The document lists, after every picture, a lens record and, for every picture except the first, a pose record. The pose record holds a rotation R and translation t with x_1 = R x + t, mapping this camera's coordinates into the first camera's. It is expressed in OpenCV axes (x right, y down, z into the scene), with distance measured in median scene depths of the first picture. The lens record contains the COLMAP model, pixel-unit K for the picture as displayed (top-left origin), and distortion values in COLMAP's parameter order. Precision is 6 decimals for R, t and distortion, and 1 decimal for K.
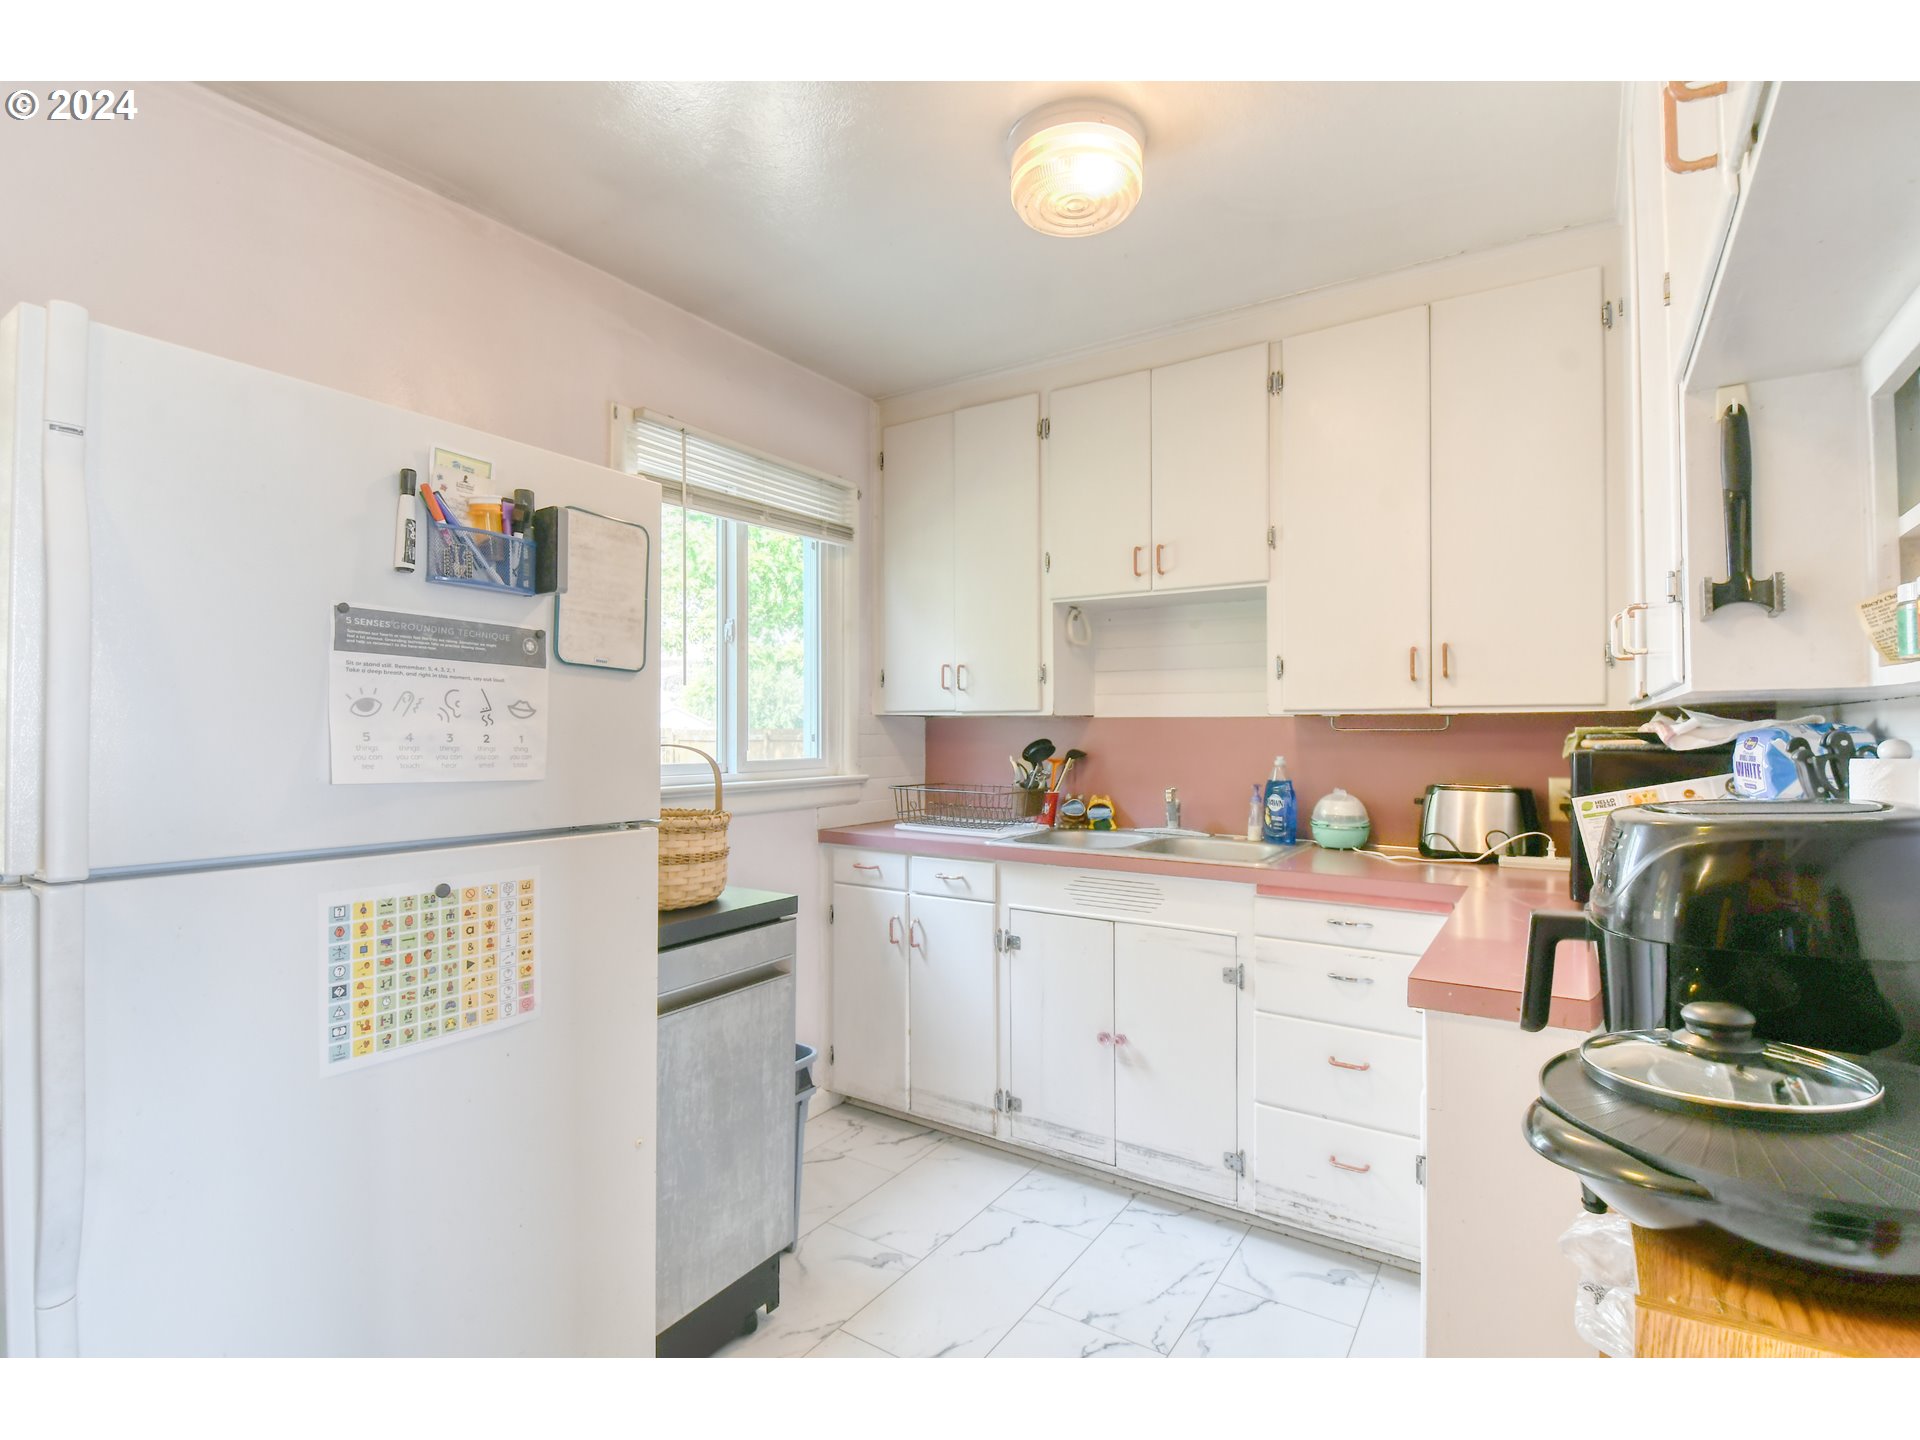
lens RADIAL K [[913.0, 0, 969.8], [0, 913.0, 724.0], [0, 0, 1]] dist [0.013593, -0.016200]
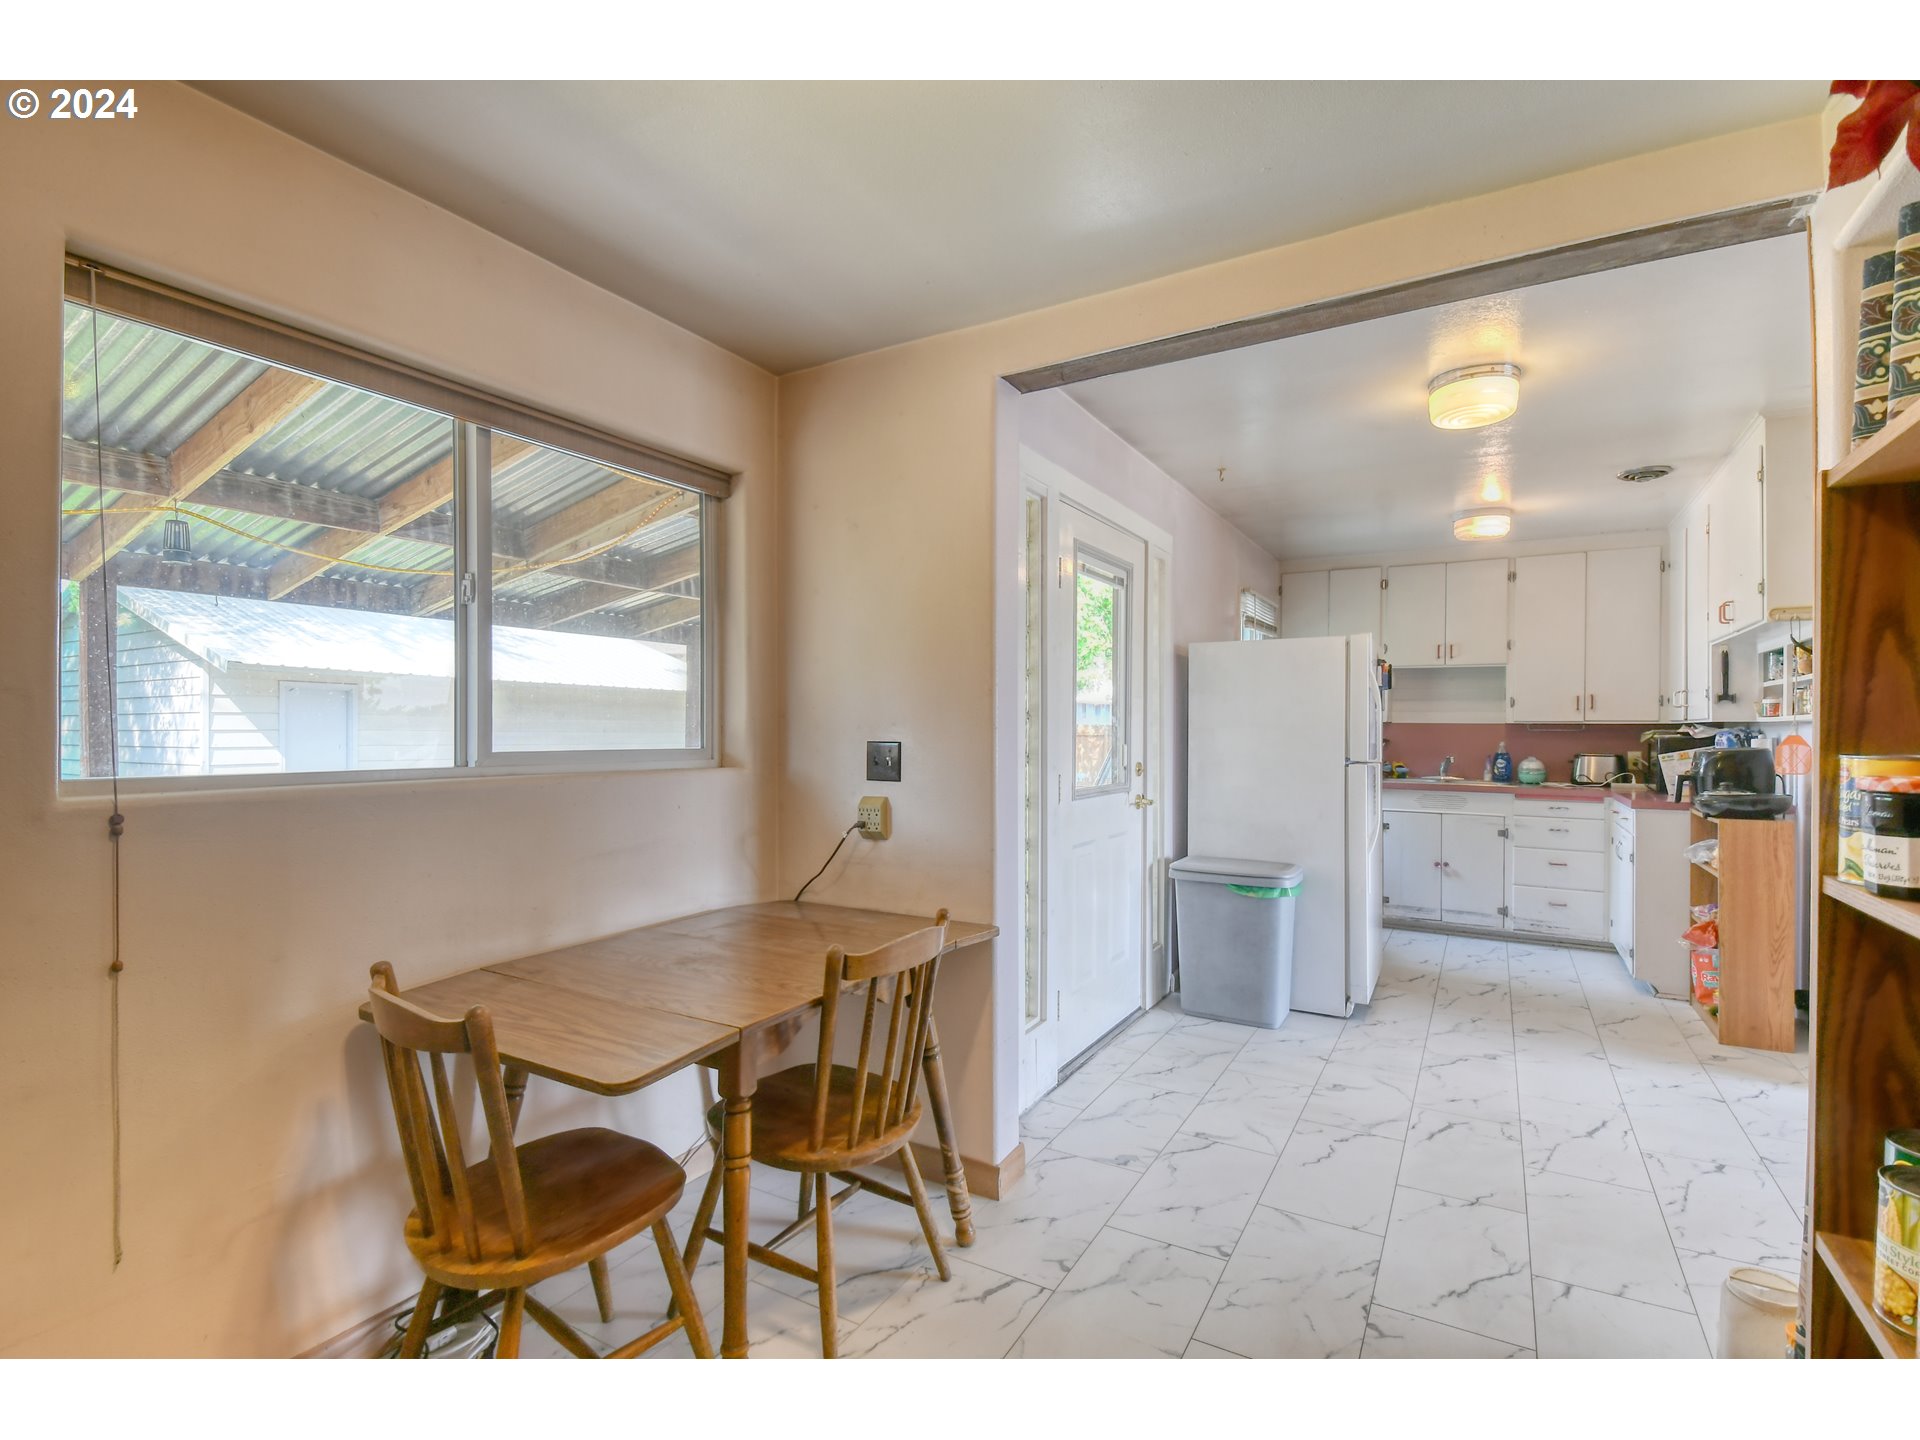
lens RADIAL K [[913.0, 0, 954.2], [0, 913.0, 726.7], [0, 0, 1]] dist [0.013593, -0.016200]
pose [[0.998791, 0.005389, 0.048868, -1.194262], [-0.005876, 0.999934, 0.009833, -0.015941], [-0.048811, -0.010108, 0.998757, -1.242095]]
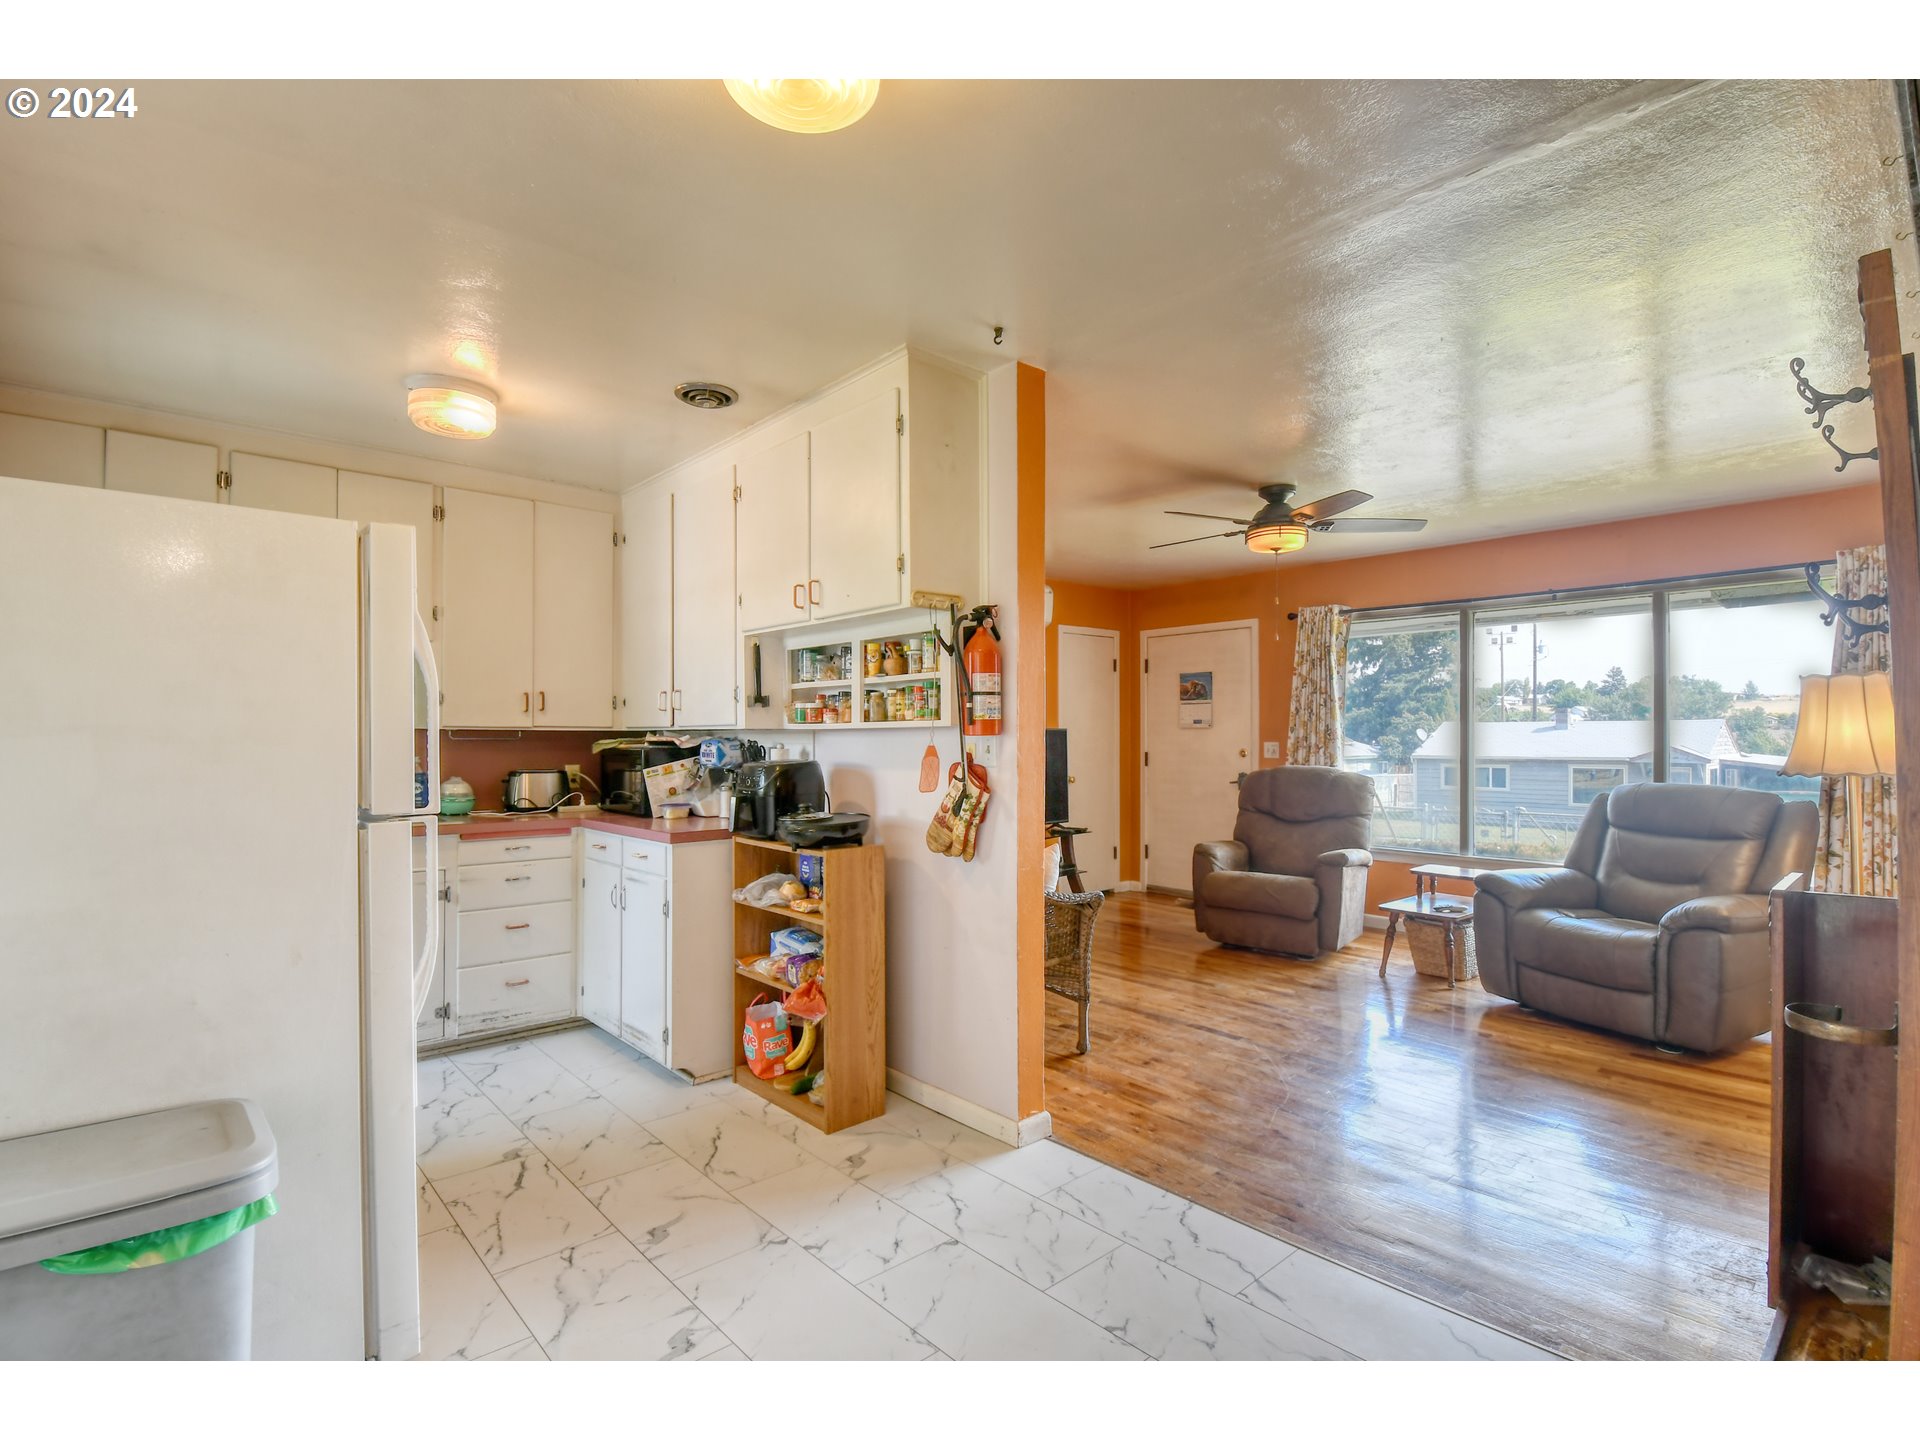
lens RADIAL K [[913.0, 0, 926.8], [0, 913.0, 739.1], [0, 0, 1]] dist [0.013593, -0.016200]
pose [[0.262740, -0.000167, 0.964867, -0.968533], [-0.011727, 0.999926, 0.003366, -0.008321], [-0.964795, -0.012199, 0.262719, -0.204604]]
